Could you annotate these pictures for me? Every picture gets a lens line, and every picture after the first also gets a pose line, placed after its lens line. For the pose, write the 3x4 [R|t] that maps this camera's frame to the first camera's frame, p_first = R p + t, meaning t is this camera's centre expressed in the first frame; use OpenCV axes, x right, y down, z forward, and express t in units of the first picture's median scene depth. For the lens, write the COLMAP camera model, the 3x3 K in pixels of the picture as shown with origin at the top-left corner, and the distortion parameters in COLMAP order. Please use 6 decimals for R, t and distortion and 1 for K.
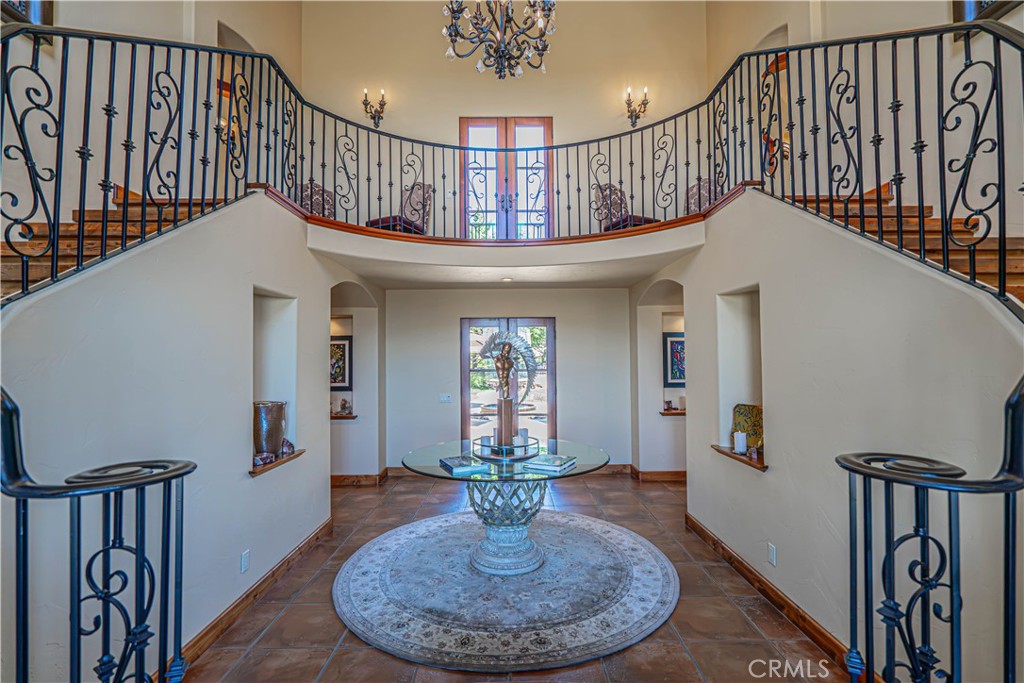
lens RADIAL K [[461.7, 0, 513.6], [0, 461.7, 339.5], [0, 0, 1]] dist [0.000349, 0.000097]
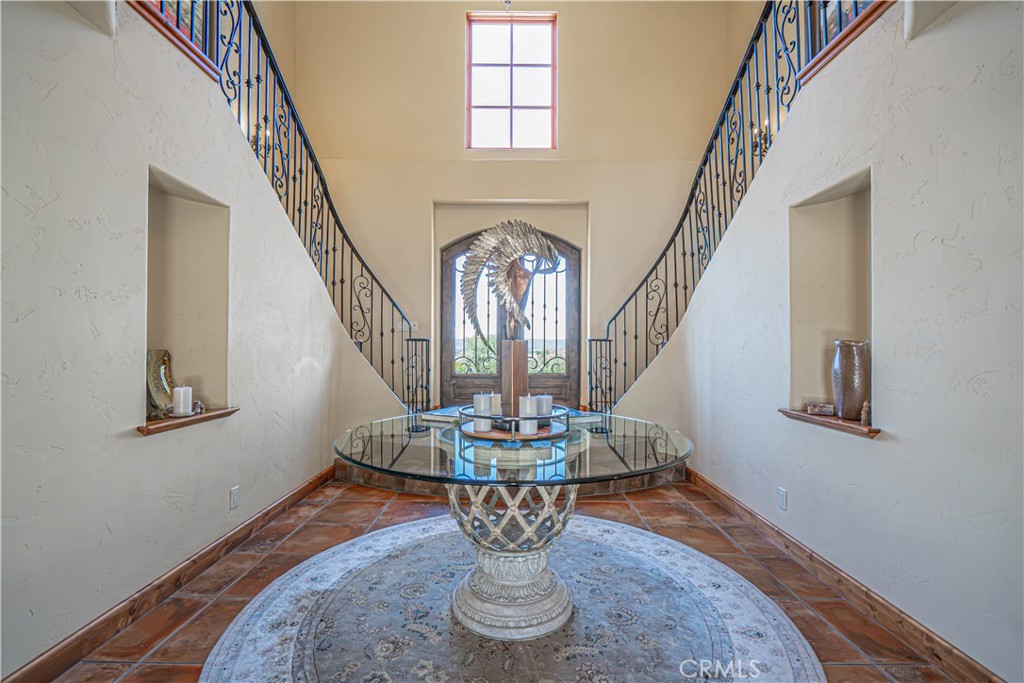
lens RADIAL K [[468.5, 0, 512.5], [0, 468.5, 344.2], [0, 0, 1]] dist [-0.004237, 0.000619]
pose [[-0.999928, 0.005699, 0.010545, -0.022144], [0.005160, 0.998711, -0.050495, 0.166998], [-0.010820, -0.050437, -0.998669, 1.643035]]
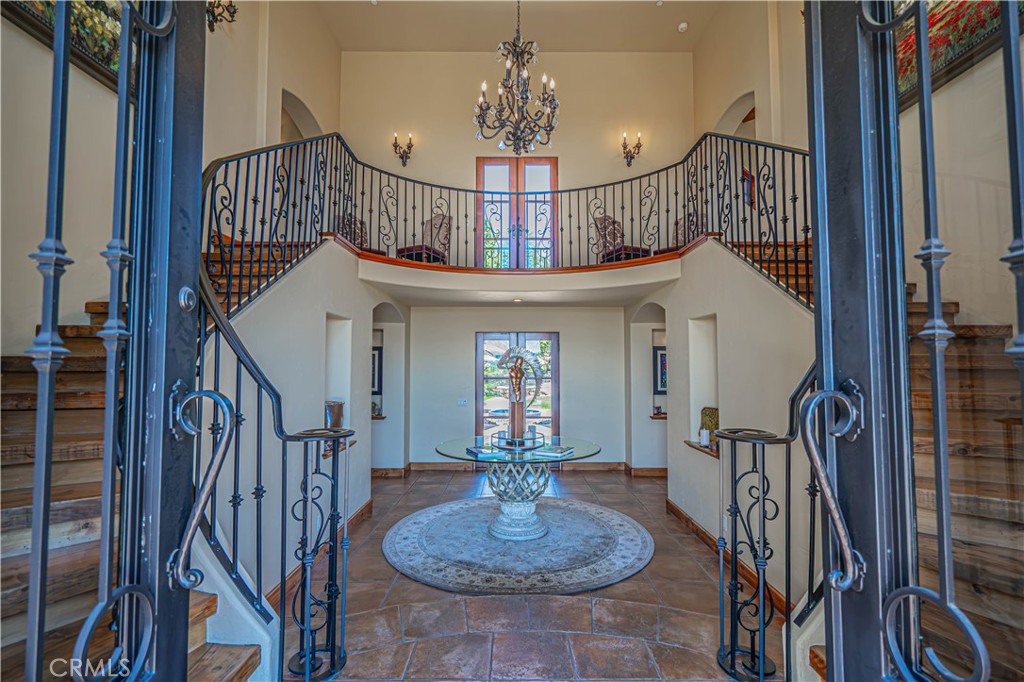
lens RADIAL K [[463.0, 0, 512.0], [0, 463.0, 345.8], [0, 0, 1]] dist [-0.001174, 0.000943]
pose [[0.999875, 0.007718, -0.013772, -0.017300], [-0.007751, 0.999967, -0.002352, -0.018264], [0.013753, 0.002458, 0.999902, -0.249925]]
